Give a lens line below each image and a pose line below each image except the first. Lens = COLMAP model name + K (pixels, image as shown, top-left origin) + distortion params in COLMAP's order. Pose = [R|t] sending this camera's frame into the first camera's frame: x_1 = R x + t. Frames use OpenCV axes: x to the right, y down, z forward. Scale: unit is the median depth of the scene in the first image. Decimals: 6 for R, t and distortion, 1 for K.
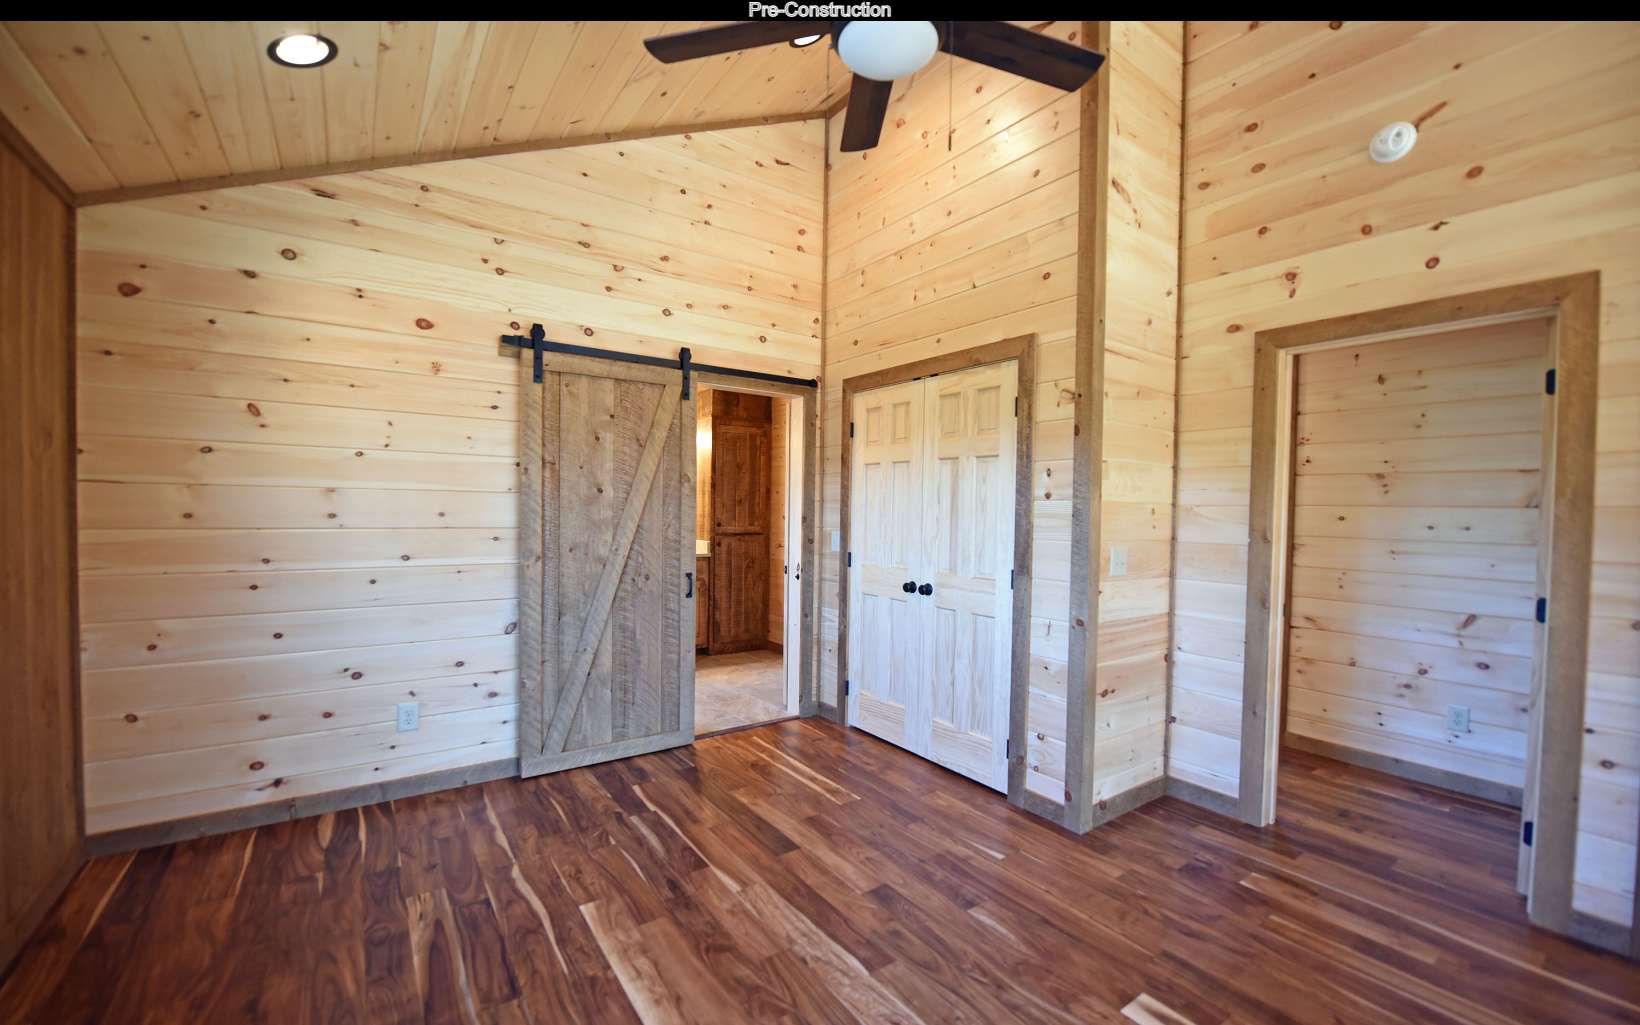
lens RADIAL K [[658.9, 0, 816.6], [0, 658.9, 524.9], [0, 0, 1]] dist [-0.010463, -0.004035]
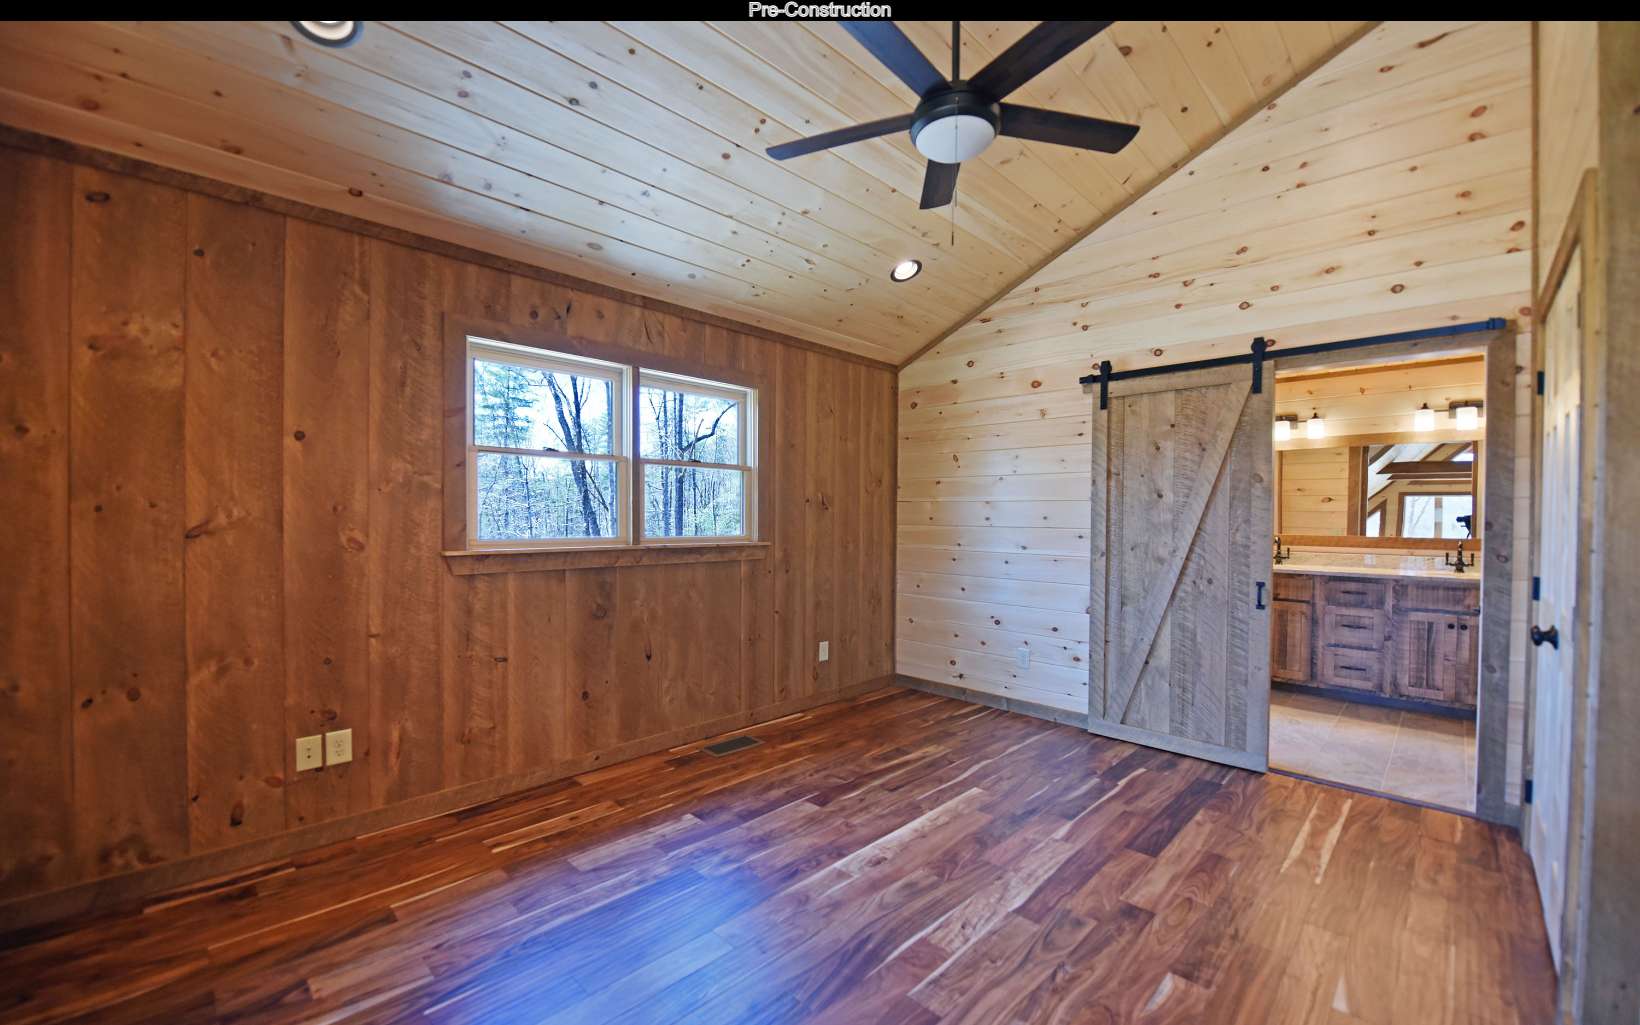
lens RADIAL K [[658.9, 0, 816.6], [0, 658.9, 524.9], [0, 0, 1]] dist [-0.010463, -0.004035]
pose [[0.179263, -0.001369, -0.983800, 0.671027], [-0.031889, 0.999465, -0.007202, 0.022982], [0.983284, 0.032664, 0.179123, 0.264509]]
